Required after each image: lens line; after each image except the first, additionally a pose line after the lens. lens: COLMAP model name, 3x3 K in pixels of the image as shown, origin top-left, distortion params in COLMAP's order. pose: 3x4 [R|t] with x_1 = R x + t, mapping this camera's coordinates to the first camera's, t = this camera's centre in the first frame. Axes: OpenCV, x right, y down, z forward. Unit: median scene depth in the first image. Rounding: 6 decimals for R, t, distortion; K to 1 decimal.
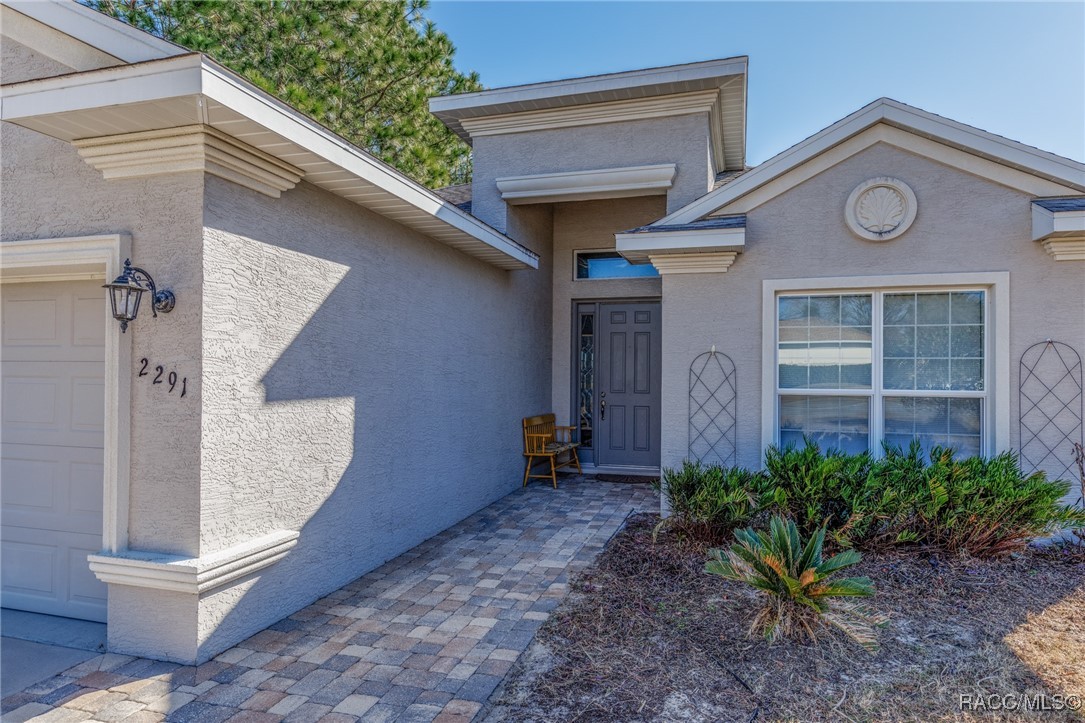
lens RADIAL K [[537.3, 0, 610.3], [0, 537.3, 366.2], [0, 0, 1]] dist [-0.000151, 0.000480]
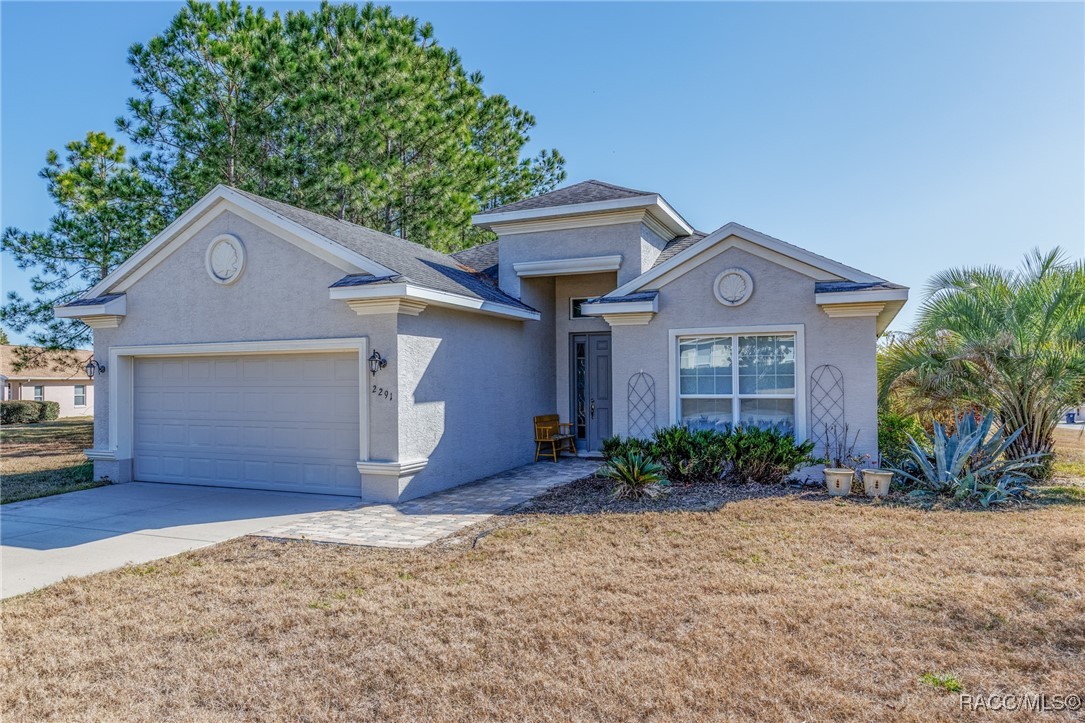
lens RADIAL K [[666.2, 0, 542.5], [0, 666.2, 361.5], [0, 0, 1]] dist [-0.001882, -0.000191]
pose [[0.980580, -0.021771, -0.194909, 0.314179], [0.018920, 0.999685, -0.016476, -0.036096], [0.195206, 0.012468, 0.980683, -1.145236]]
